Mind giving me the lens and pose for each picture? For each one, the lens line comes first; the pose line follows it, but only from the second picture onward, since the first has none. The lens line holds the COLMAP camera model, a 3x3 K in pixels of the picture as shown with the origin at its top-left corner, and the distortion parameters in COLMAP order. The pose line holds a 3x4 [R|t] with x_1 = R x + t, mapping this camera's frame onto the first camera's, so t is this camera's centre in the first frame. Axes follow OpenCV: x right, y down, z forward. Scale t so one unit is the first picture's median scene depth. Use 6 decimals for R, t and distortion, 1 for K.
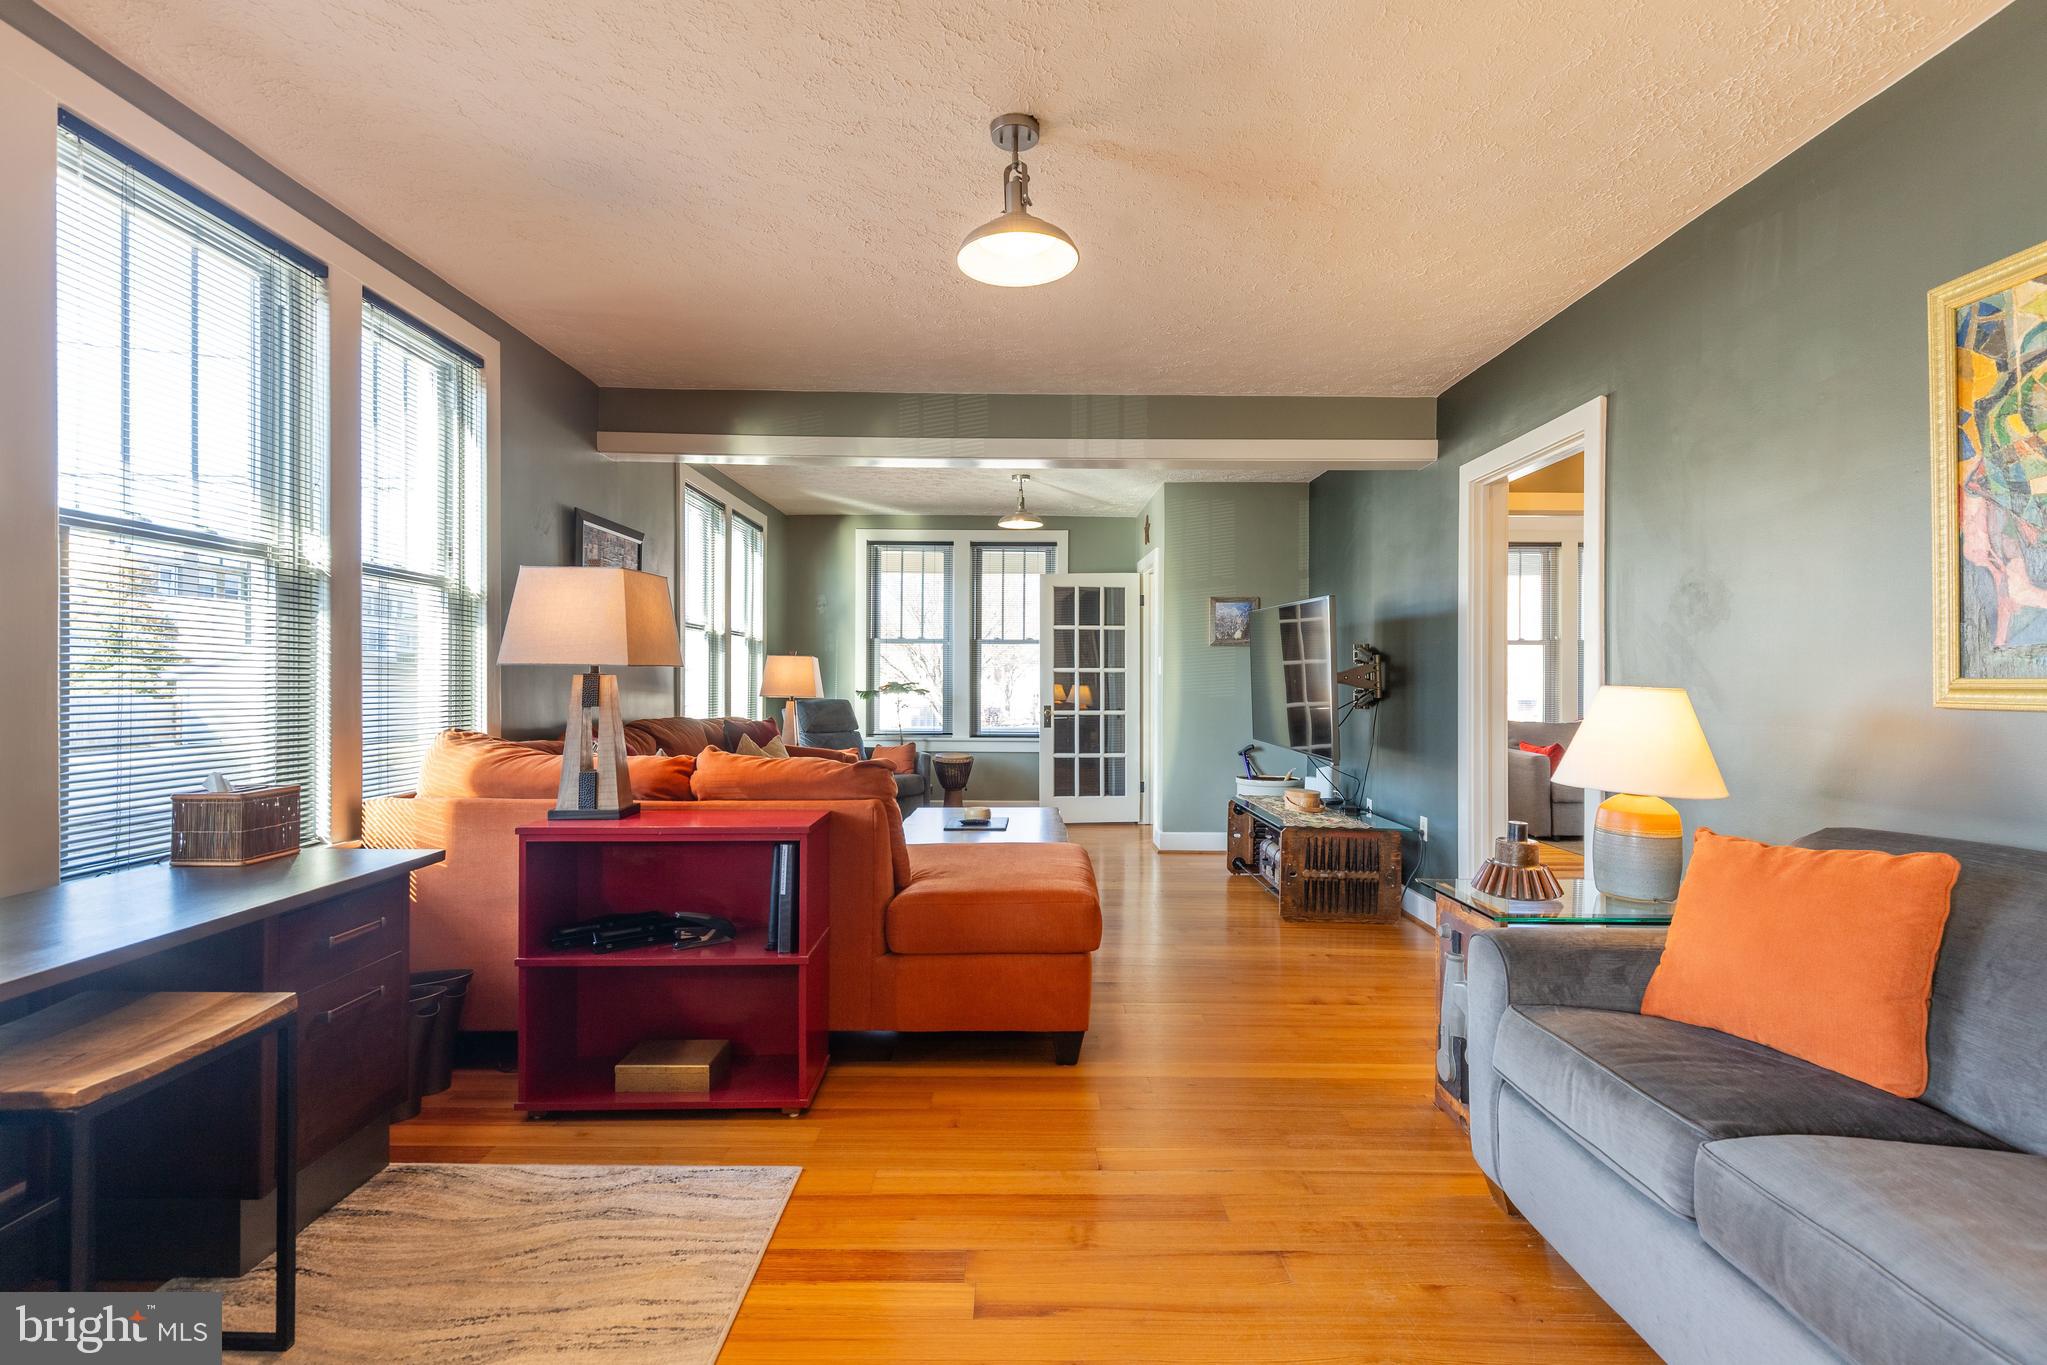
lens RADIAL K [[927.1, 0, 1033.8], [0, 927.1, 678.4], [0, 0, 1]] dist [0.003296, 0.000447]
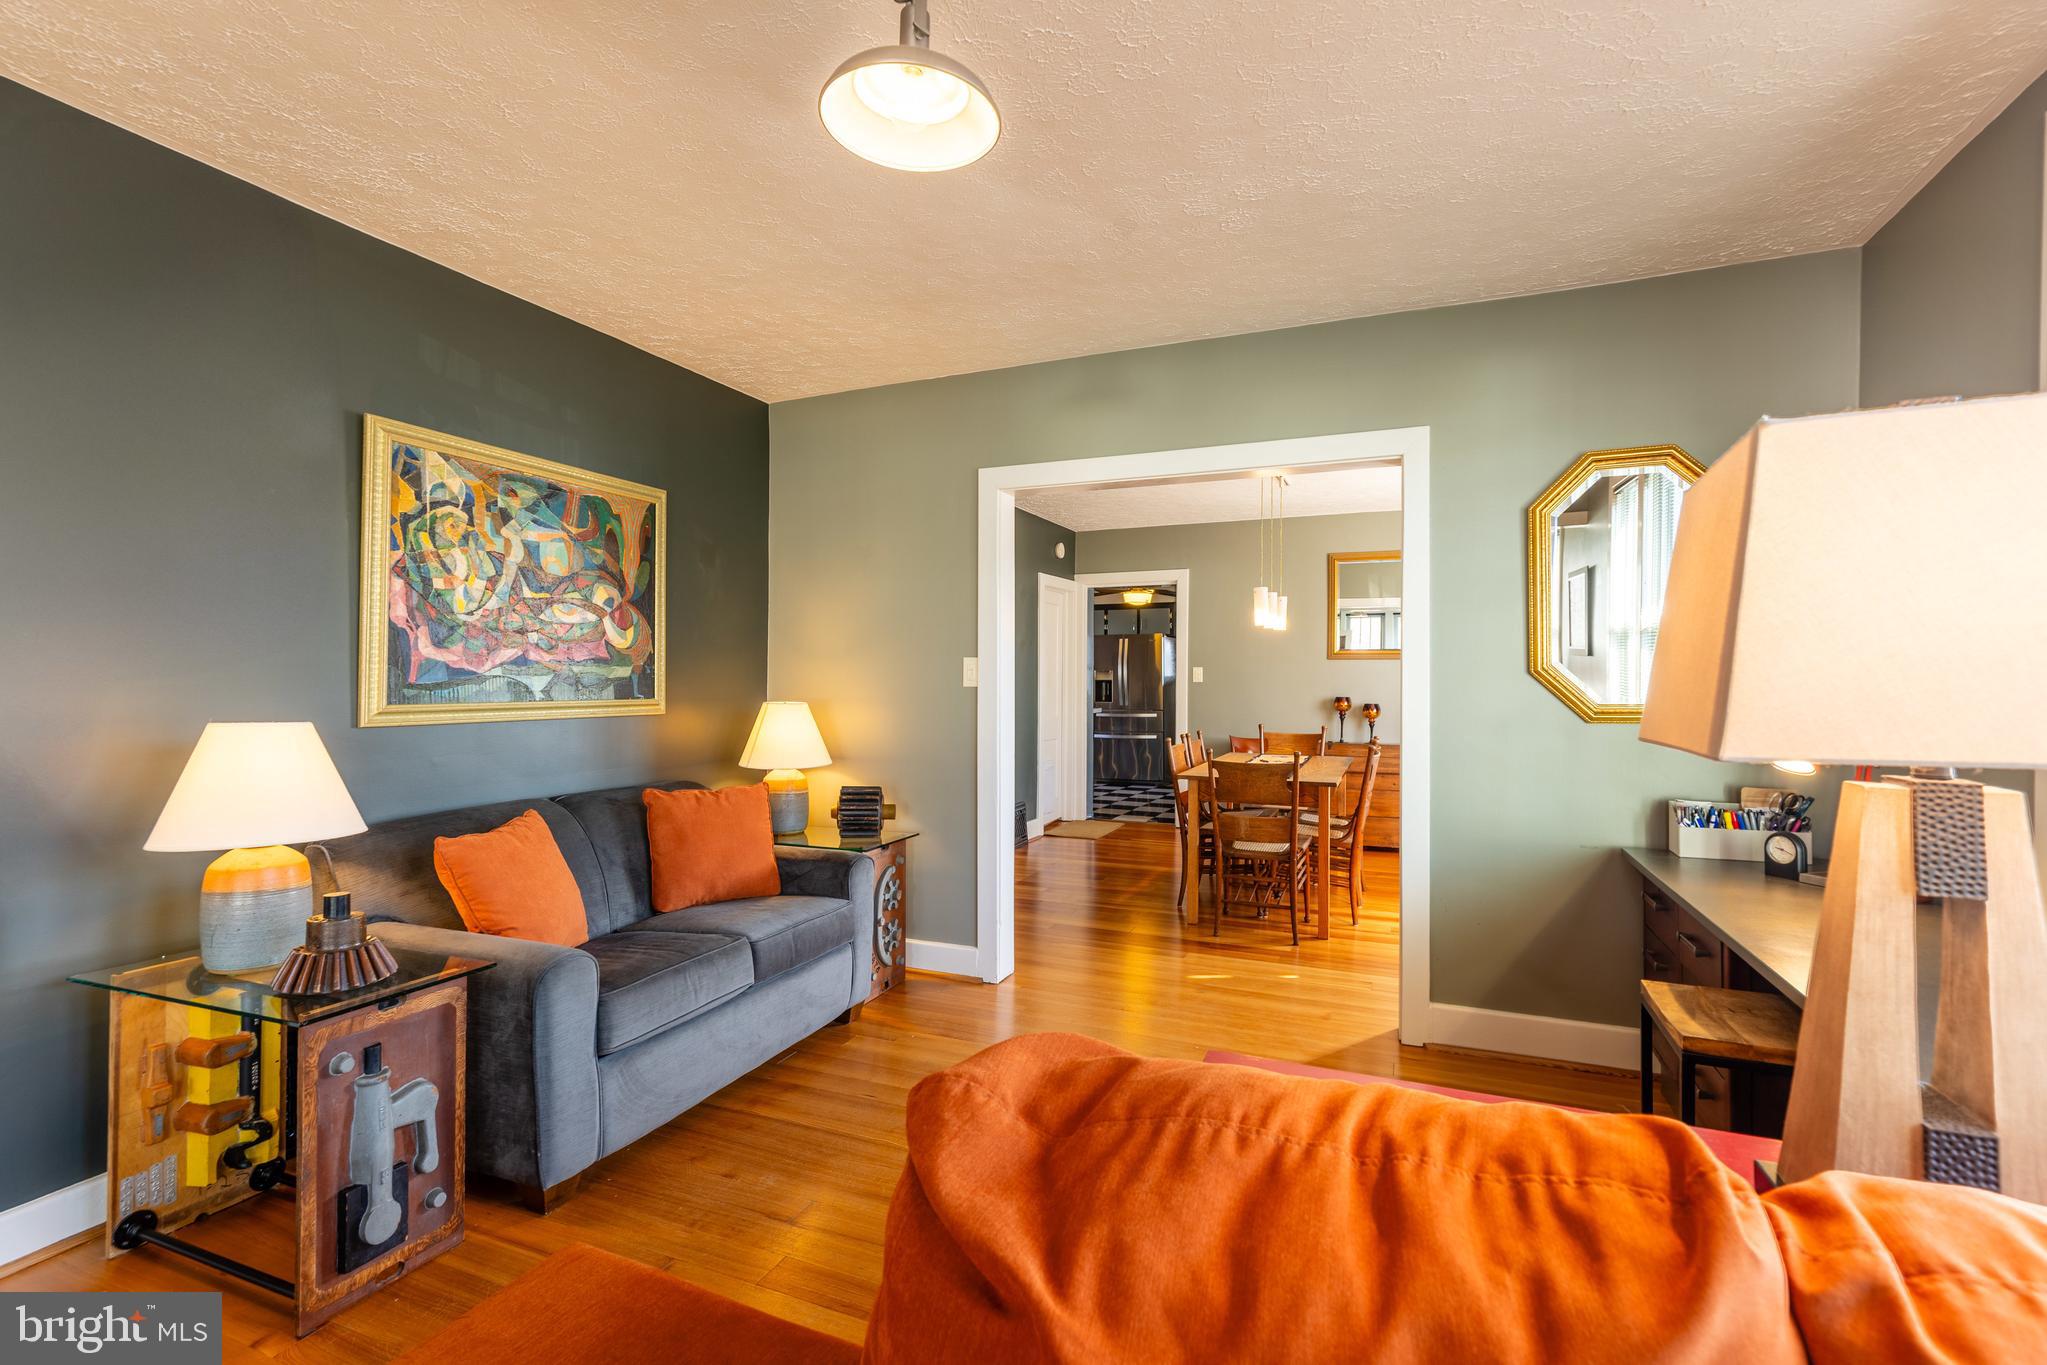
lens RADIAL K [[927.1, 0, 1019.9], [0, 927.1, 686.0], [0, 0, 1]] dist [0.003296, 0.000447]
pose [[-0.922959, -0.013142, 0.384673, -0.440830], [-0.009942, 0.999897, 0.010305, -0.054937], [-0.384769, 0.005687, -0.922995, 2.013804]]
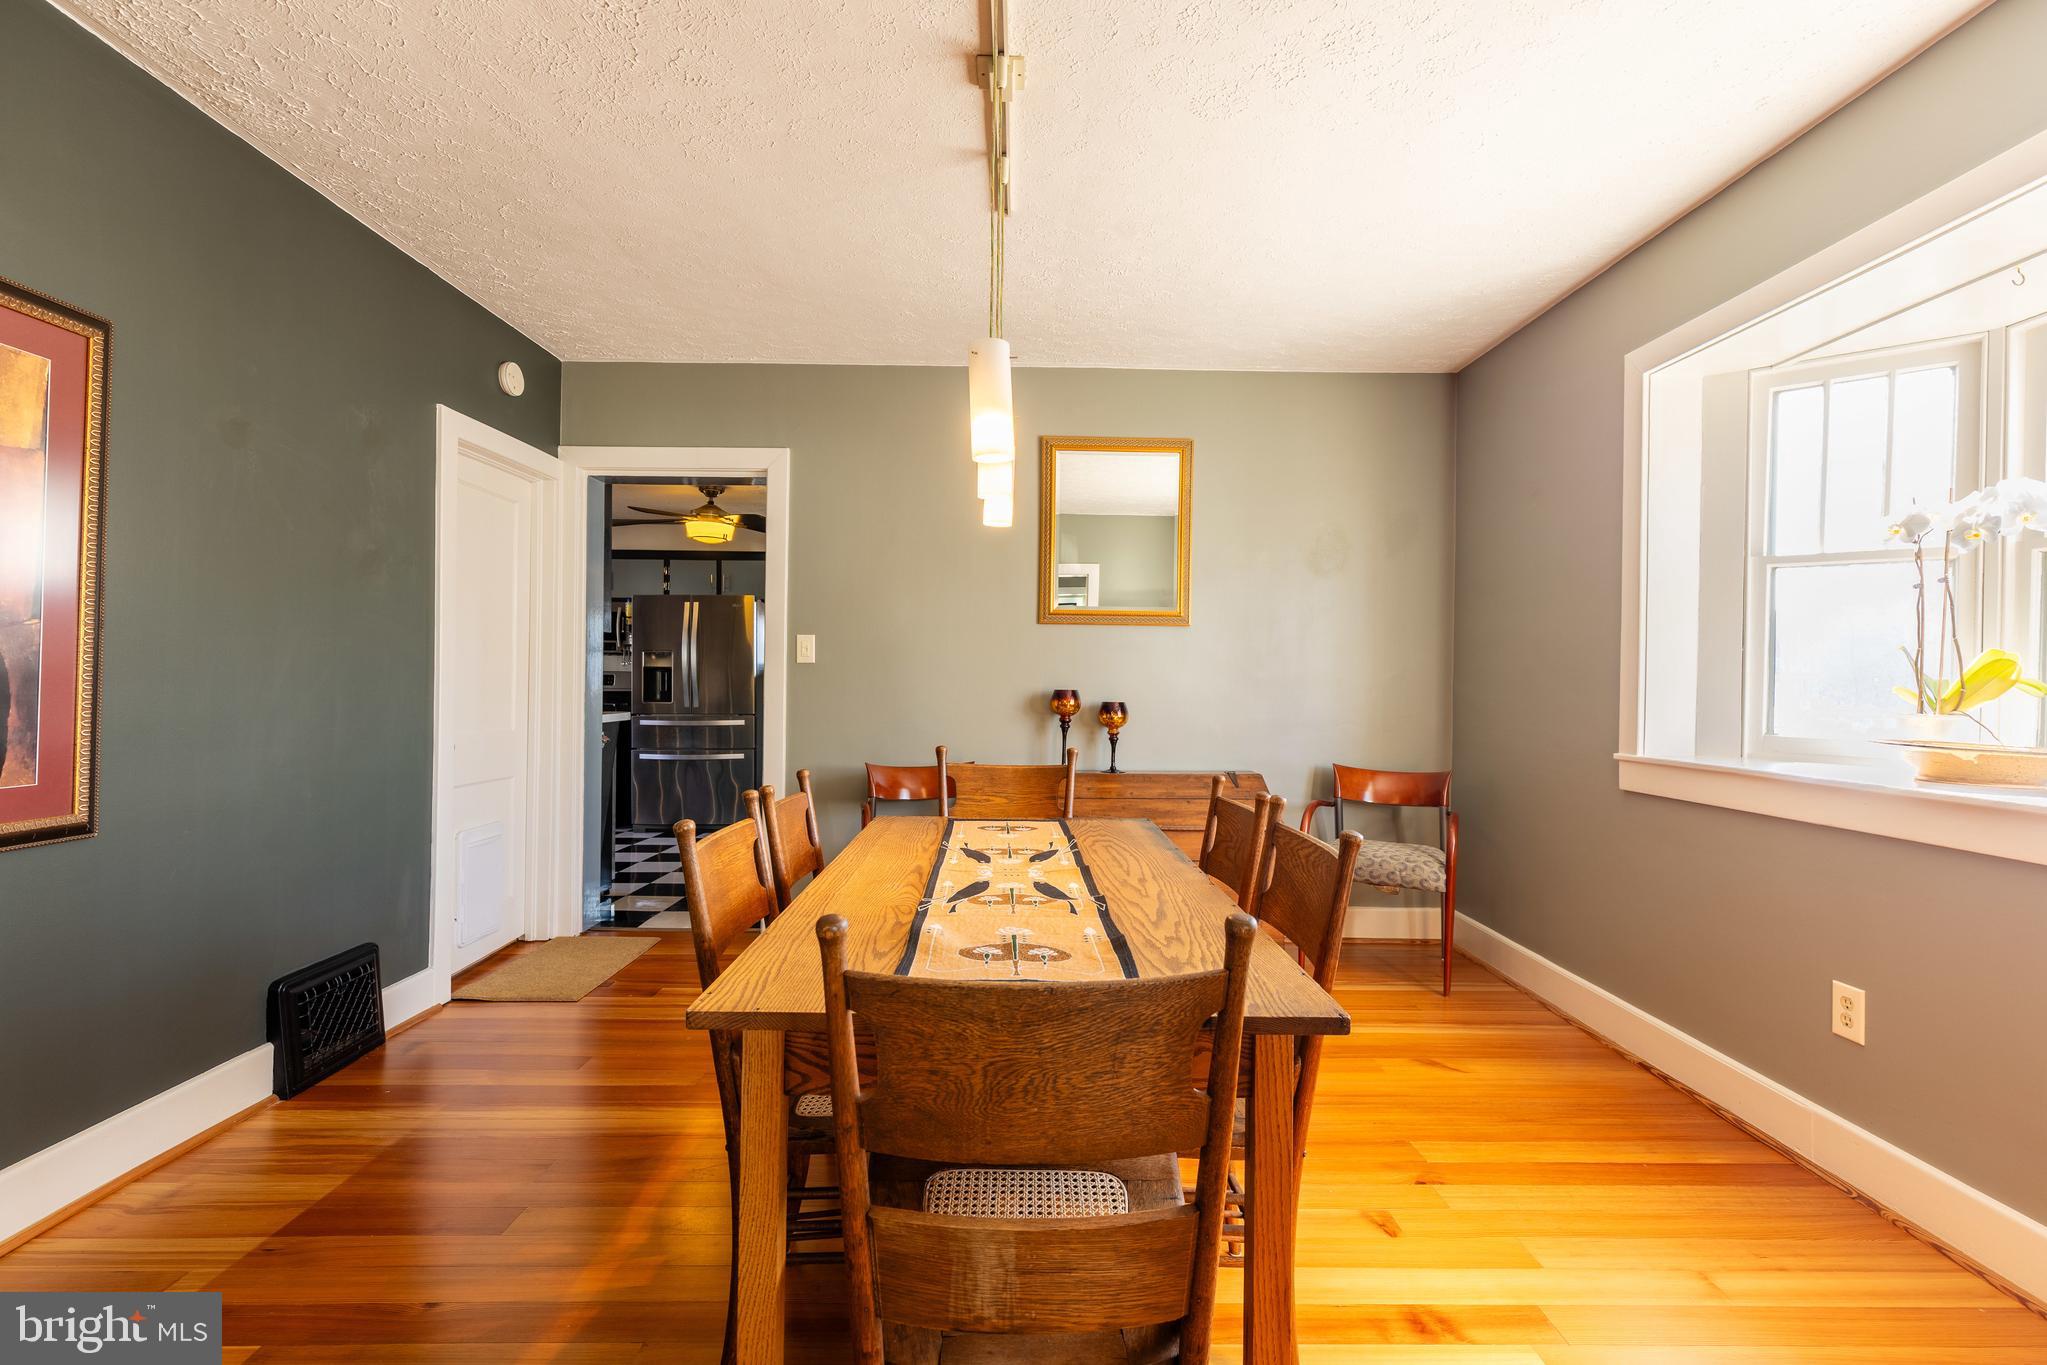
lens RADIAL K [[927.1, 0, 1035.8], [0, 927.1, 681.0], [0, 0, 1]] dist [0.003296, 0.000447]
pose [[-0.999550, -0.017506, -0.024369, -0.107212], [-0.017406, 0.999839, -0.004307, 0.000652], [0.024440, -0.003881, -0.999694, 0.278665]]
